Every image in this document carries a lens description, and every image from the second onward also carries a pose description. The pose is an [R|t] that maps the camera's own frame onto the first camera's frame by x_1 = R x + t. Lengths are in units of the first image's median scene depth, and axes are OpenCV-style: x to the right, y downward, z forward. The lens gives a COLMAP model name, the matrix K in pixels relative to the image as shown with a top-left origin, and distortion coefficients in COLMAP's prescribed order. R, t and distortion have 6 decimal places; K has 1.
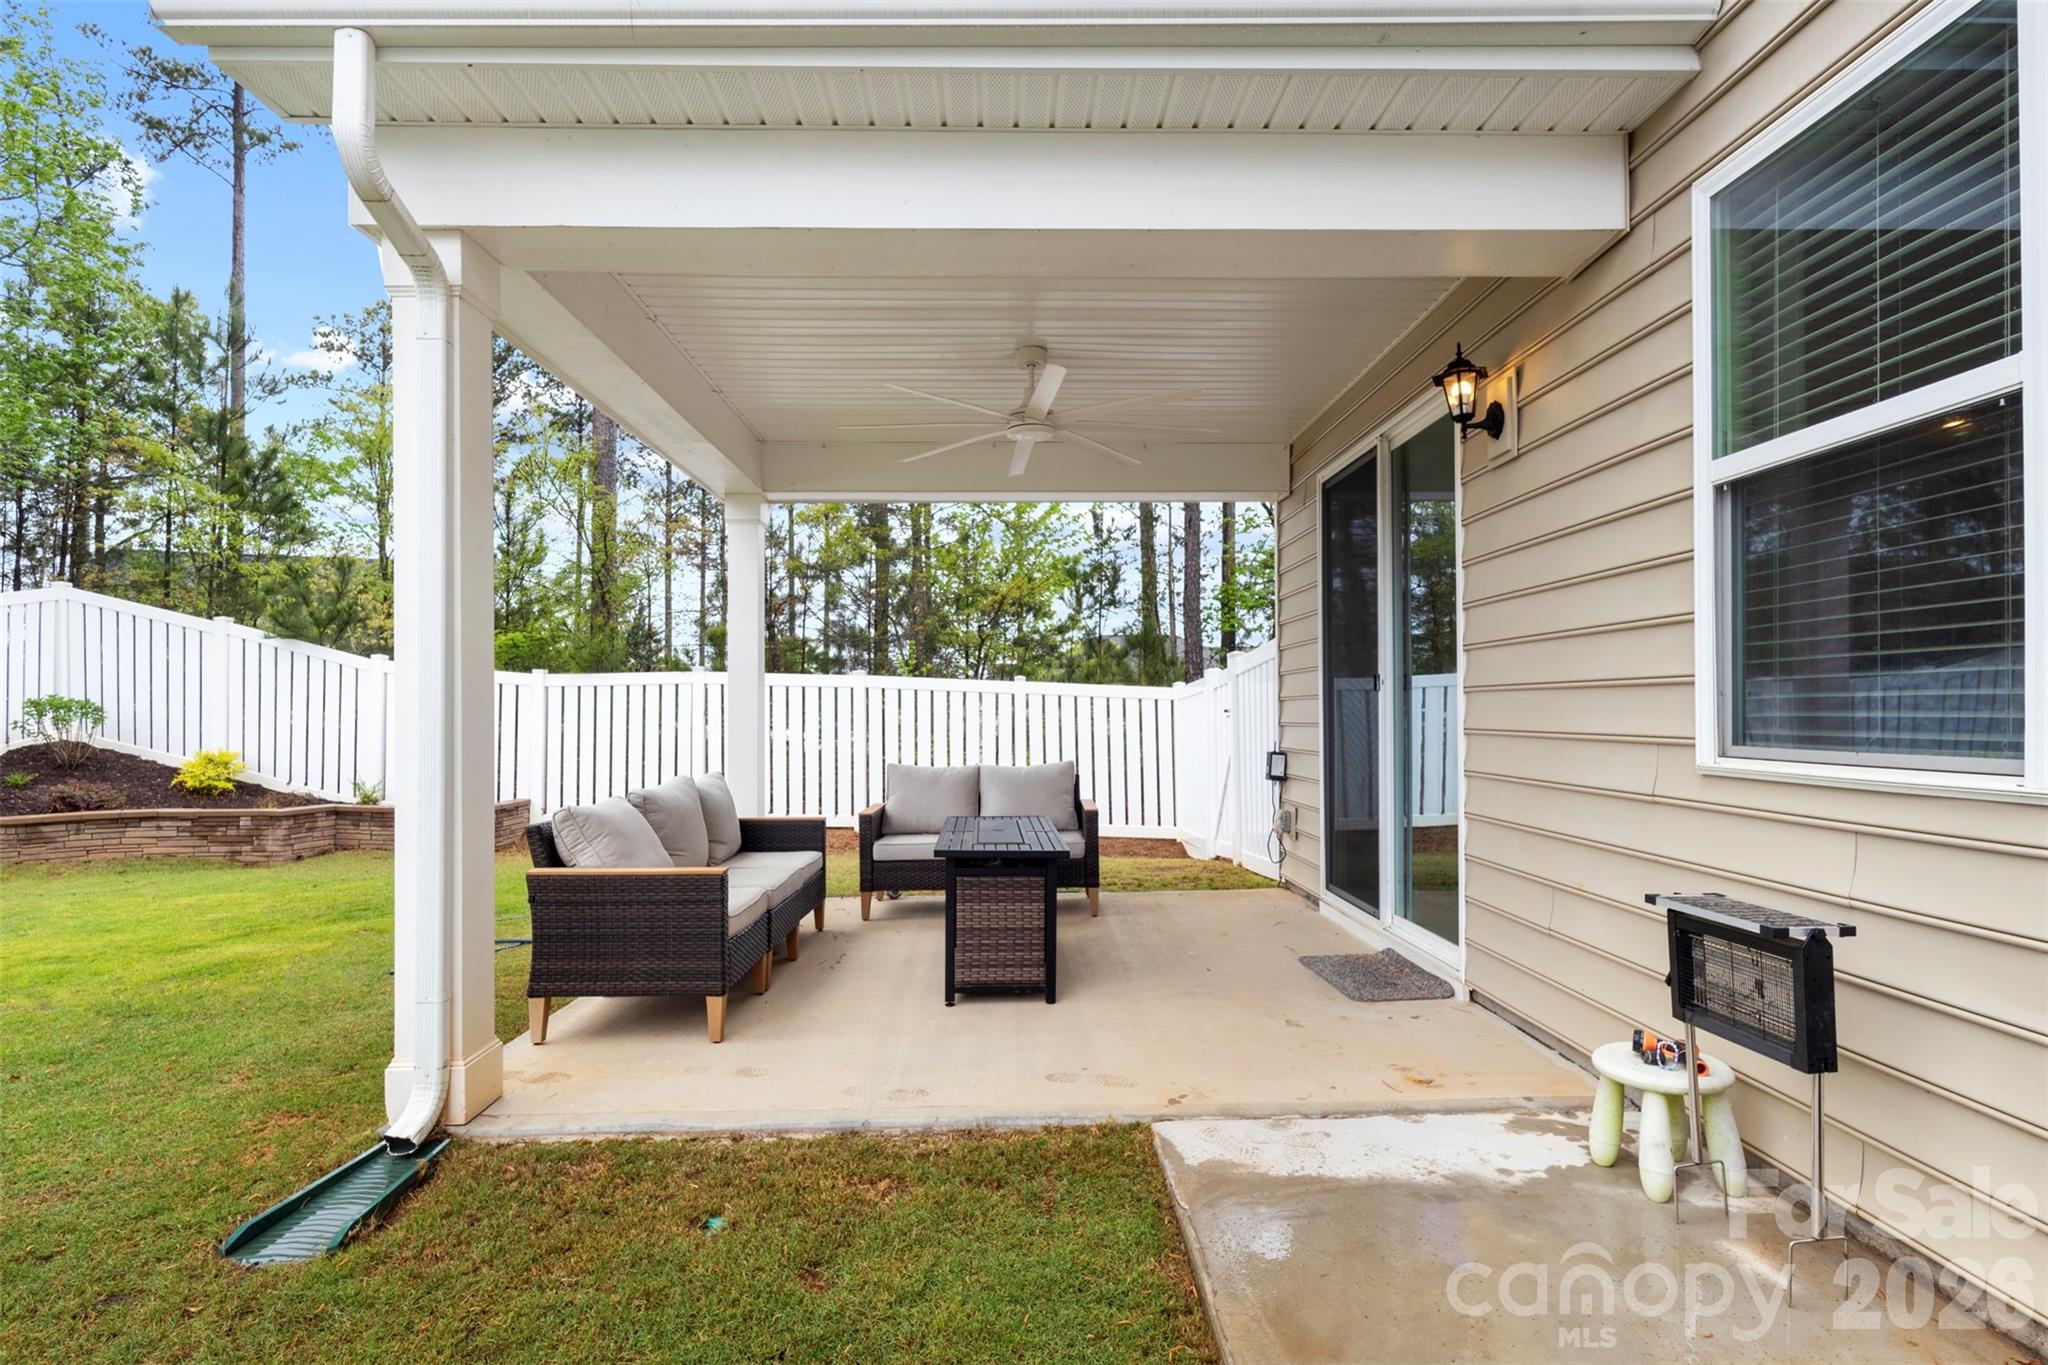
lens RADIAL K [[1034.7, 0, 1024.9], [0, 1034.7, 690.1], [0, 0, 1]] dist [0.004356, 0.000205]
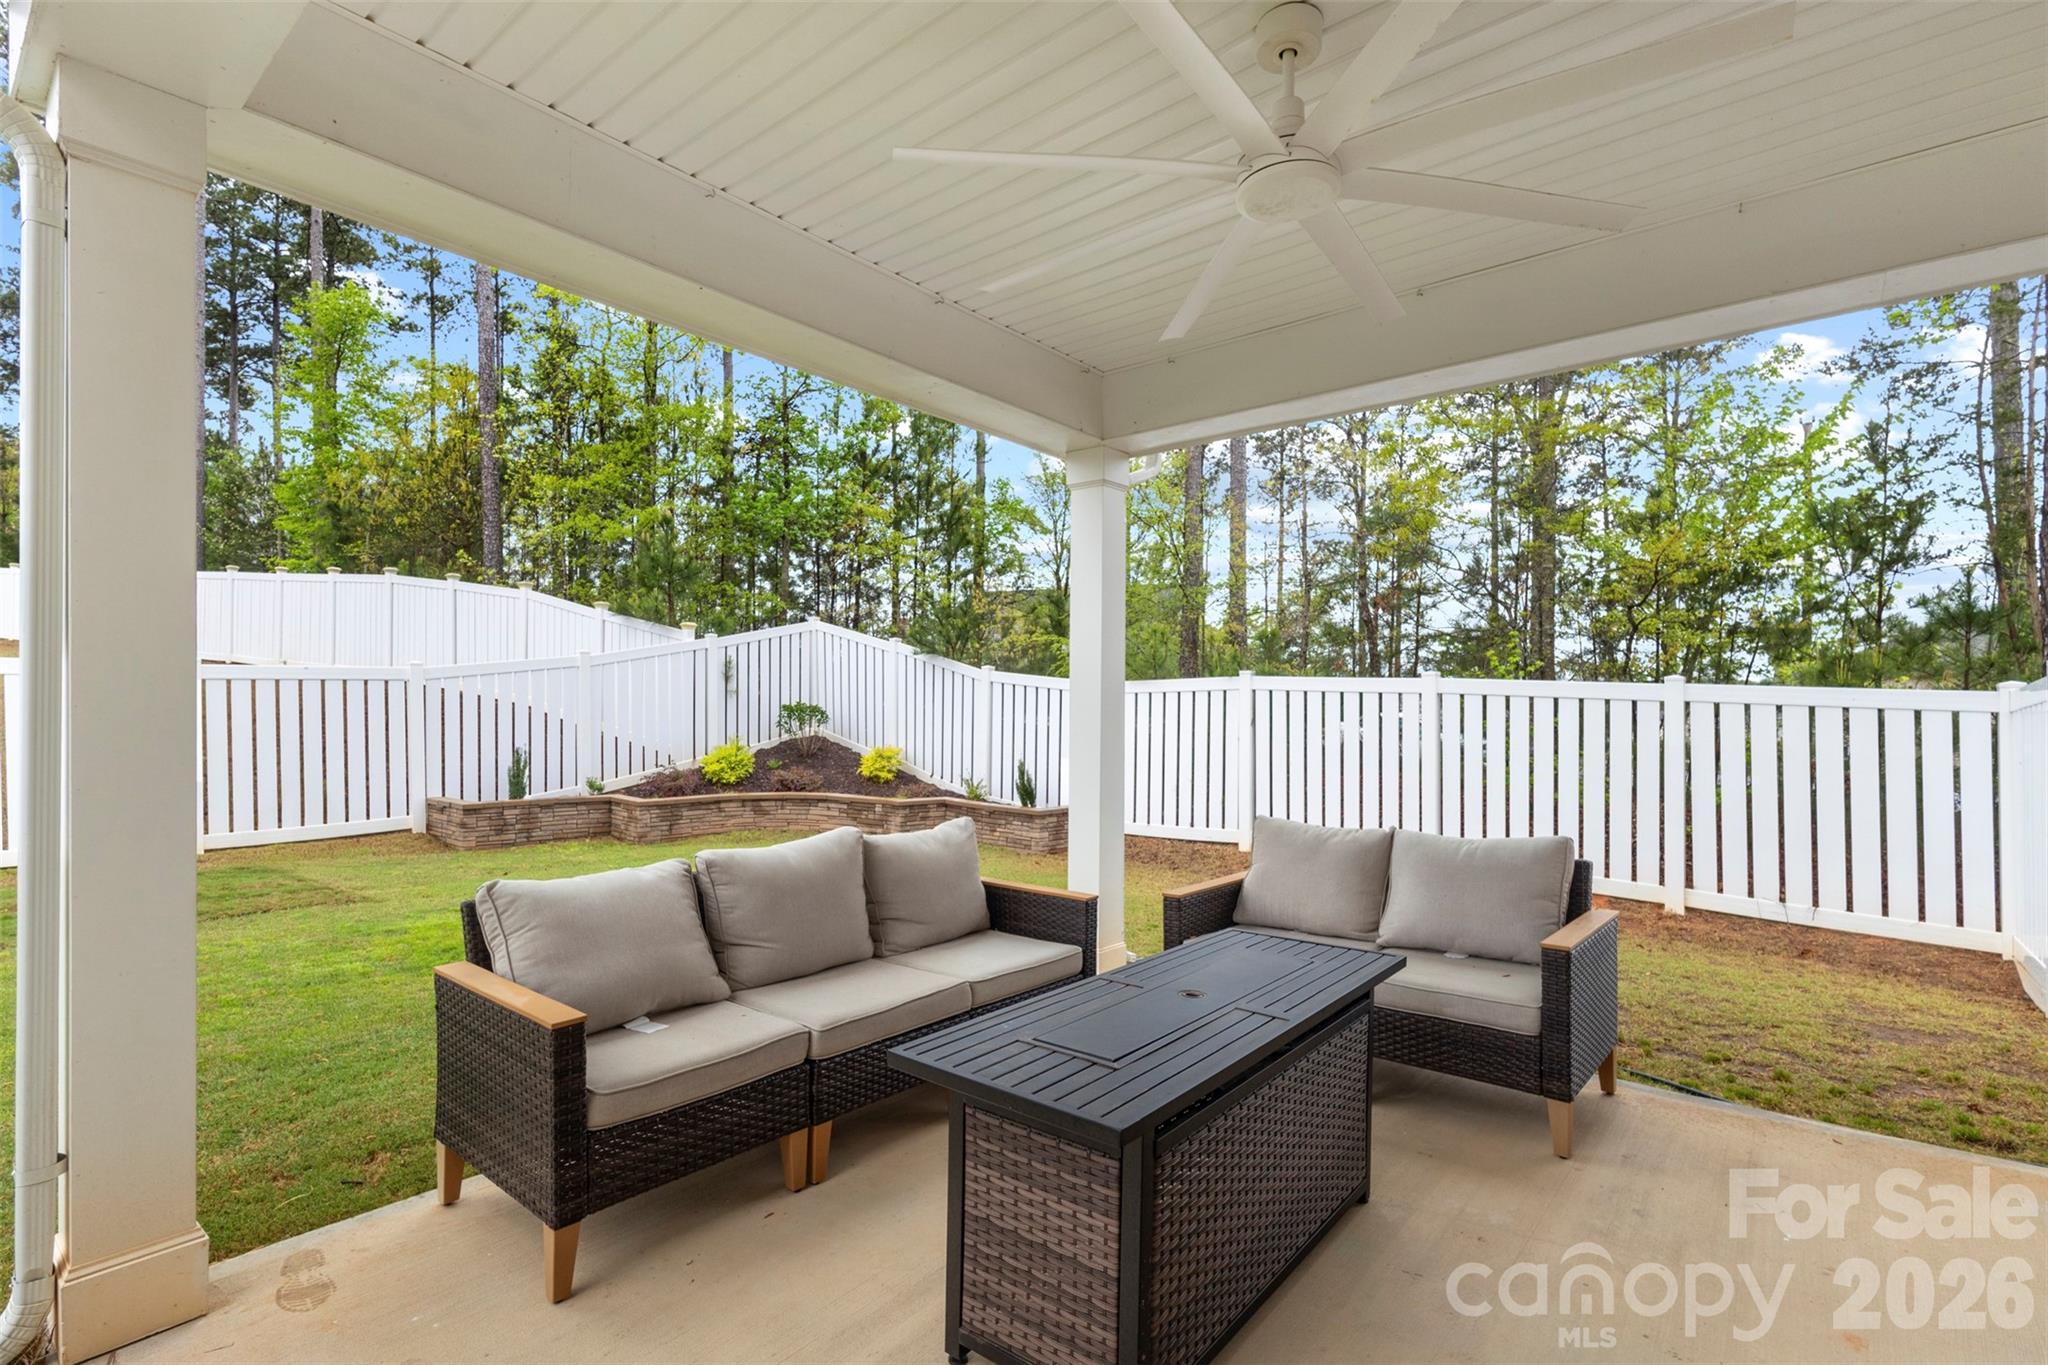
lens RADIAL K [[962.0, 0, 1018.4], [0, 962.0, 706.7], [0, 0, 1]] dist [-0.000457, 0.006876]
pose [[0.754087, 0.004917, -0.656756, 0.092495], [0.006441, 0.999869, 0.014882, -0.005492], [0.656743, -0.015453, 0.753956, 0.251034]]
